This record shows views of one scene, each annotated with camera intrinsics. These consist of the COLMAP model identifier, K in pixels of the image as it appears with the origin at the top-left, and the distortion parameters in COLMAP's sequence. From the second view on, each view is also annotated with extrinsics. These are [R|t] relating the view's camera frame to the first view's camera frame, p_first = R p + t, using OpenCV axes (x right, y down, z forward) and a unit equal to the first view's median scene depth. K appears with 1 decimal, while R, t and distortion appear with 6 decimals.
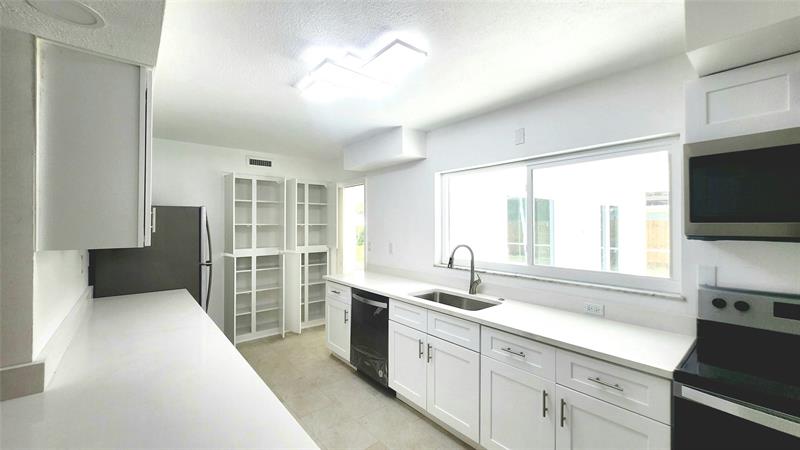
lens RADIAL K [[317.1, 0, 397.0], [0, 317.1, 223.4], [0, 0, 1]] dist [-0.002825, -0.000203]
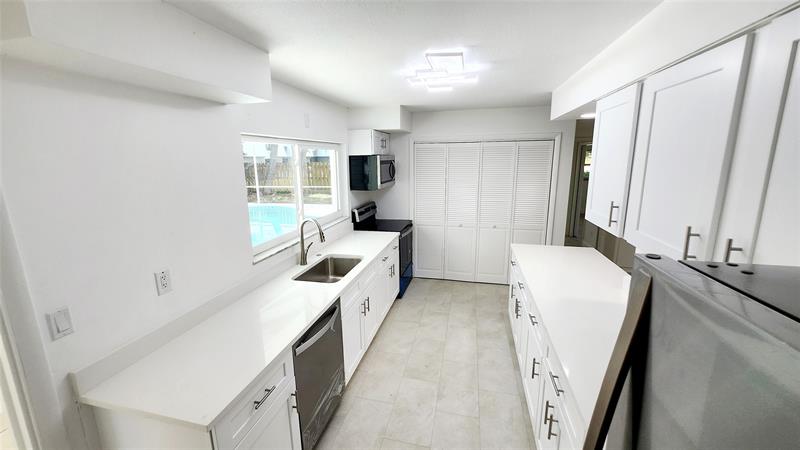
lens RADIAL K [[317.1, 0, 395.9], [0, 317.1, 221.1], [0, 0, 1]] dist [-0.002825, -0.000203]
pose [[-0.590720, -0.157002, 0.791454, -0.772957], [0.007996, 0.979699, 0.200313, -0.131549], [-0.806837, 0.124657, -0.577473, 1.389609]]
